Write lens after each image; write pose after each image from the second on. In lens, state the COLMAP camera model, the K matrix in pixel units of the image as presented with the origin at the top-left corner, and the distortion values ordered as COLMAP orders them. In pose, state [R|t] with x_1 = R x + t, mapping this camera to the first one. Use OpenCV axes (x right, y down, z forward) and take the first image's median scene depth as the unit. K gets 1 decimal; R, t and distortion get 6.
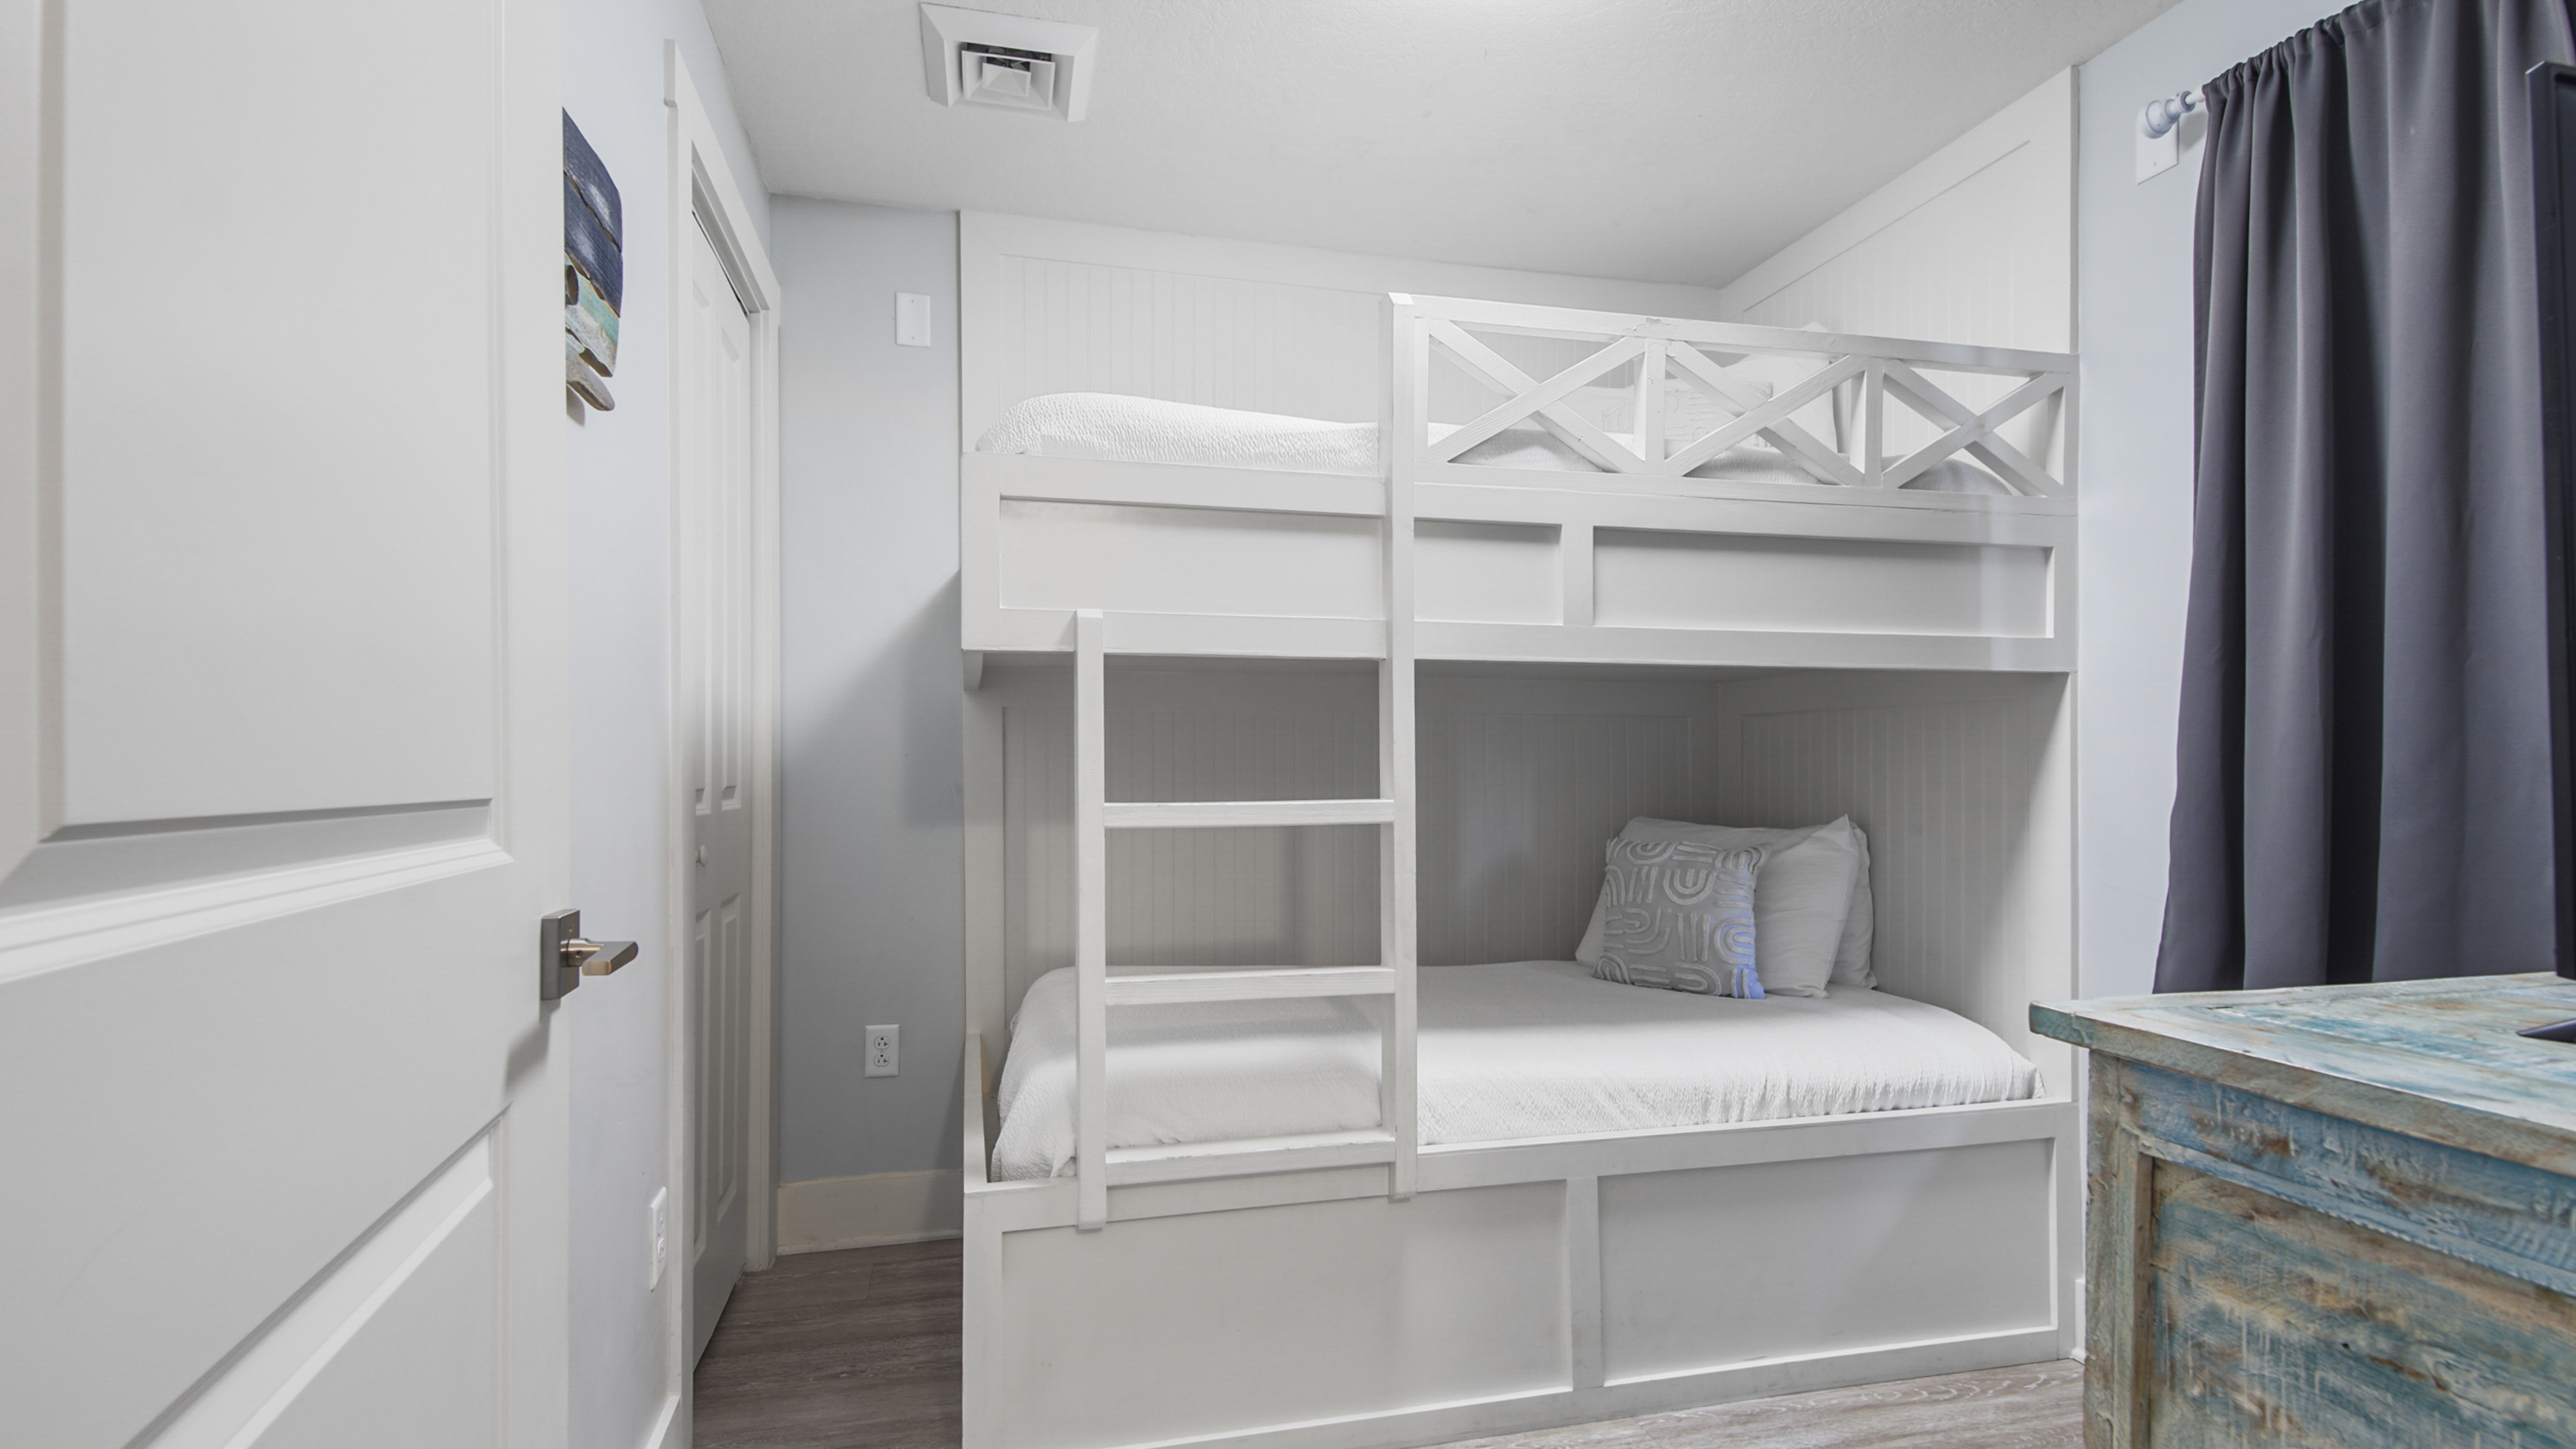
lens RADIAL K [[1185.2, 0, 1257.7], [0, 1185.2, 802.5], [0, 0, 1]] dist [0.041615, -0.024930]
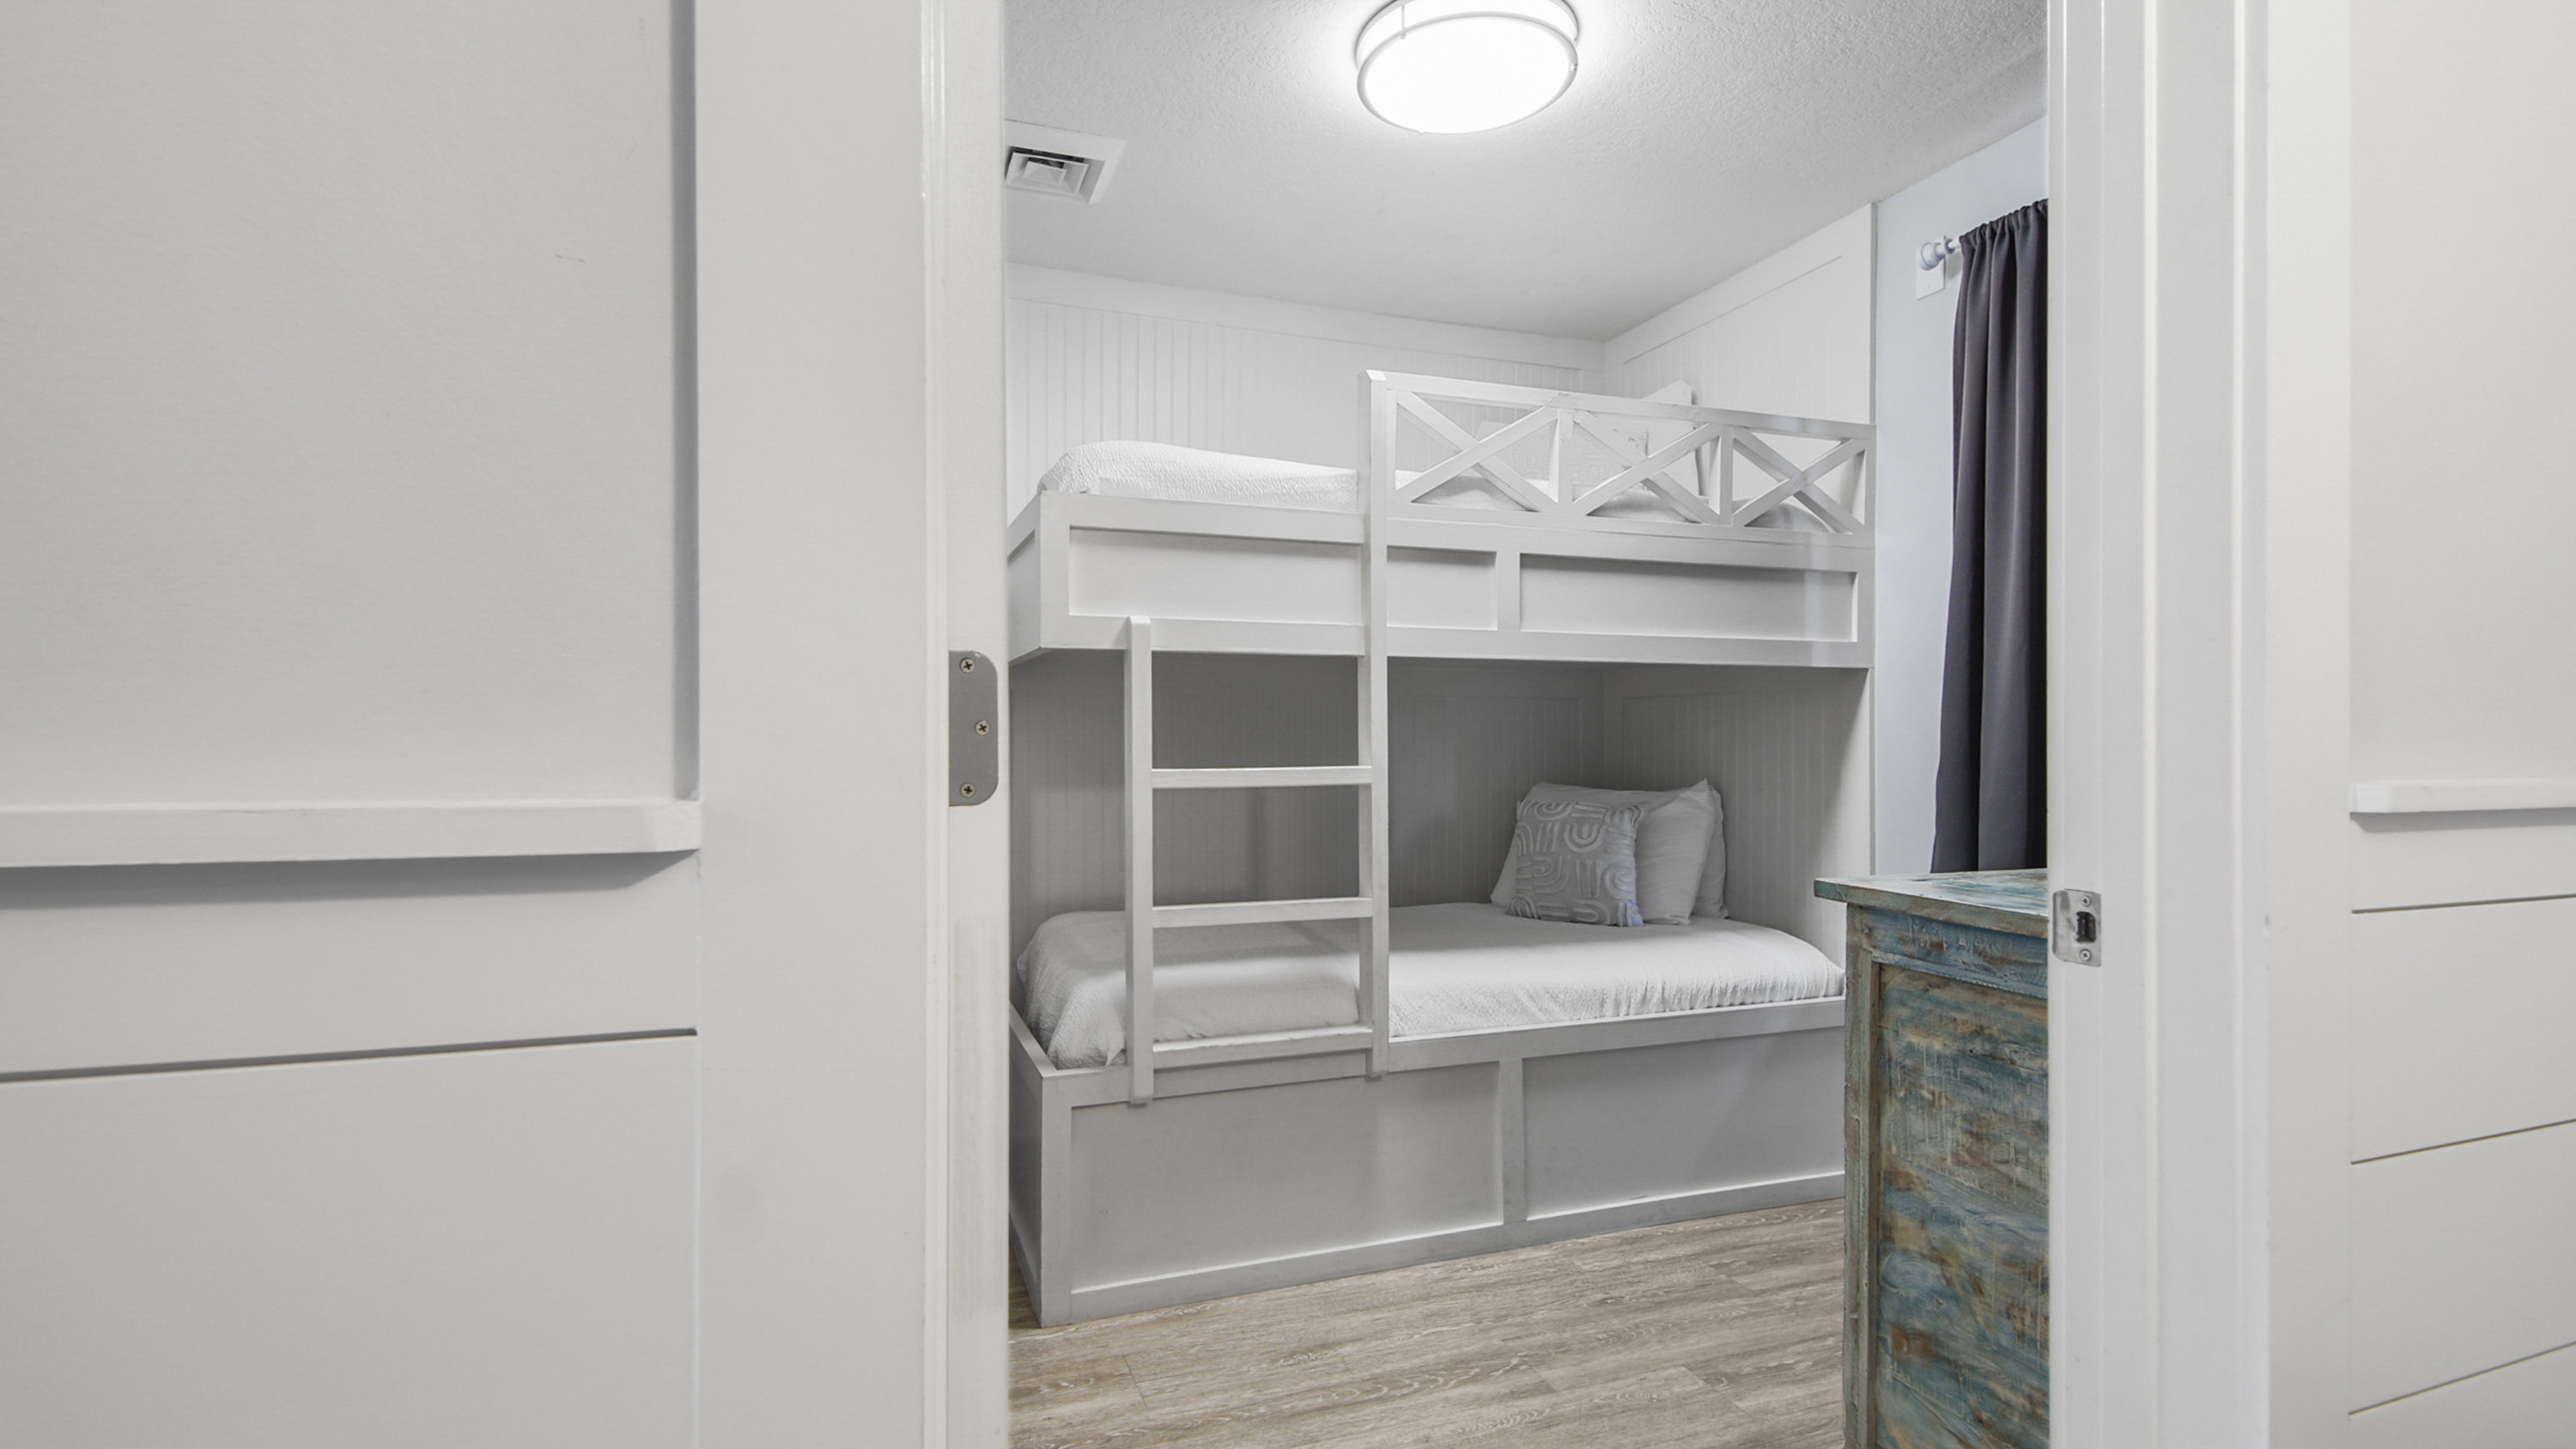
lens RADIAL K [[1132.7, 0, 1280.5], [0, 1132.7, 784.5], [0, 0, 1]] dist [0.035159, -0.020607]
pose [[0.994722, -0.003640, 0.102544, -0.108294], [0.002811, 0.999962, 0.008225, 0.007235], [-0.102571, -0.007894, 0.994694, -0.207782]]
